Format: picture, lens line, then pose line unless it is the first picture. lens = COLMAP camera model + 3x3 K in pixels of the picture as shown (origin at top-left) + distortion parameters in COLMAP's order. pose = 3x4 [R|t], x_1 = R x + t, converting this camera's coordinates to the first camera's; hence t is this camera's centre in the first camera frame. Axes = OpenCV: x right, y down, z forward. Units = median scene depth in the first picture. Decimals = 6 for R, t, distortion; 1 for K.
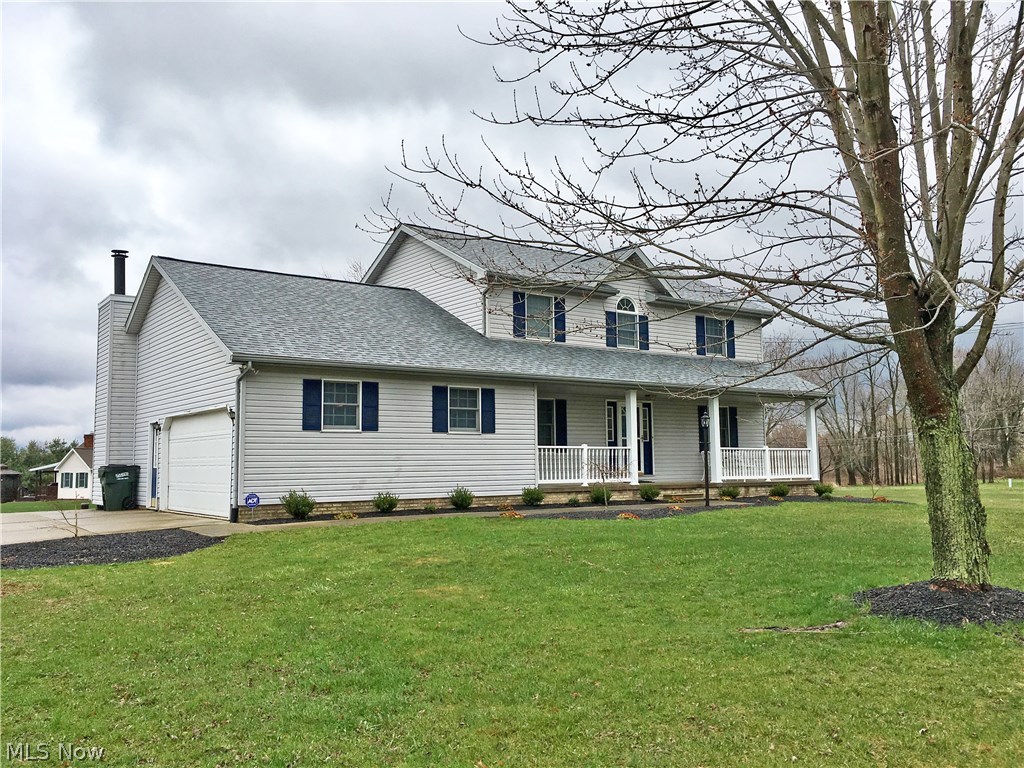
lens RADIAL K [[877.3, 0, 515.1], [0, 877.3, 381.9], [0, 0, 1]] dist [0.036028, -0.016955]
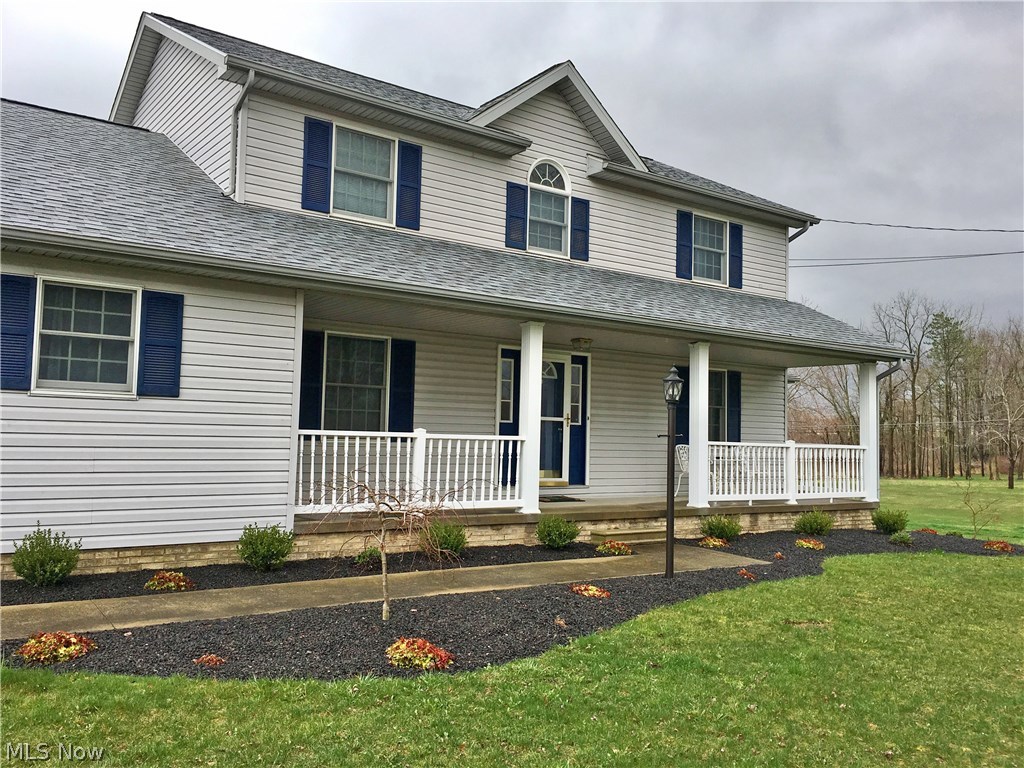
lens RADIAL K [[877.3, 0, 510.9], [0, 877.3, 385.0], [0, 0, 1]] dist [0.036028, -0.016955]
pose [[0.999371, 0.035015, -0.005560, 0.113822], [-0.034805, 0.998806, 0.034295, 0.025747], [0.006755, -0.034080, 0.999396, 0.459185]]
